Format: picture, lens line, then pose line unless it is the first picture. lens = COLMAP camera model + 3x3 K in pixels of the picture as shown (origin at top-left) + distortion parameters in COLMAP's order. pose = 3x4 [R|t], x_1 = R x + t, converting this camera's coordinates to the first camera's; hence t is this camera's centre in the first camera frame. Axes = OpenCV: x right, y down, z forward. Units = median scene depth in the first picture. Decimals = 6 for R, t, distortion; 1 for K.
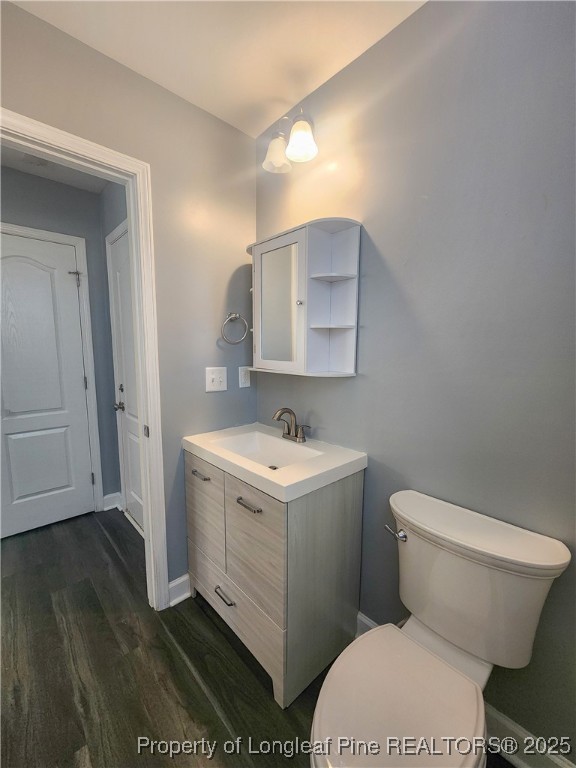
lens RADIAL K [[319.6, 0, 288.0], [0, 319.6, 384.0], [0, 0, 1]] dist [-0.001198, -0.000046]
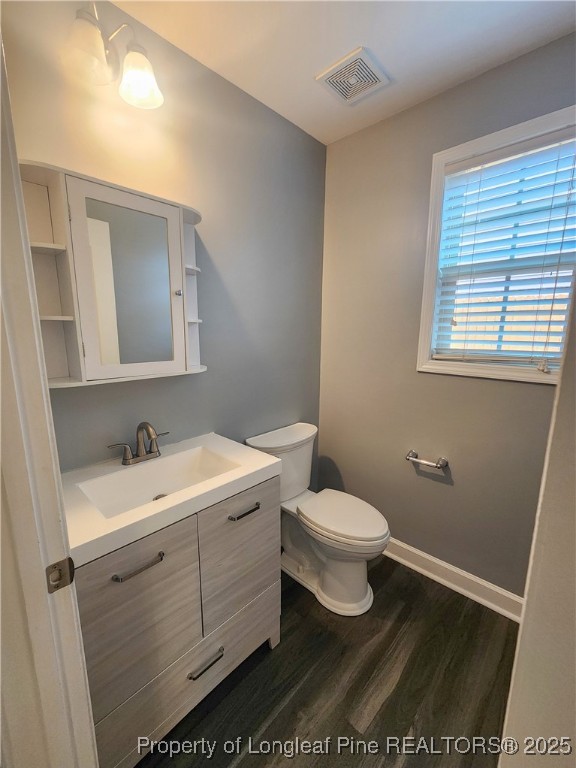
lens RADIAL K [[319.6, 0, 288.0], [0, 319.6, 384.0], [0, 0, 1]] dist [-0.001198, -0.000046]
pose [[-0.071621, -0.177122, 0.981579, -0.912921], [0.115024, 0.976074, 0.184521, -0.139484], [-0.990777, 0.126121, -0.049535, 0.797901]]
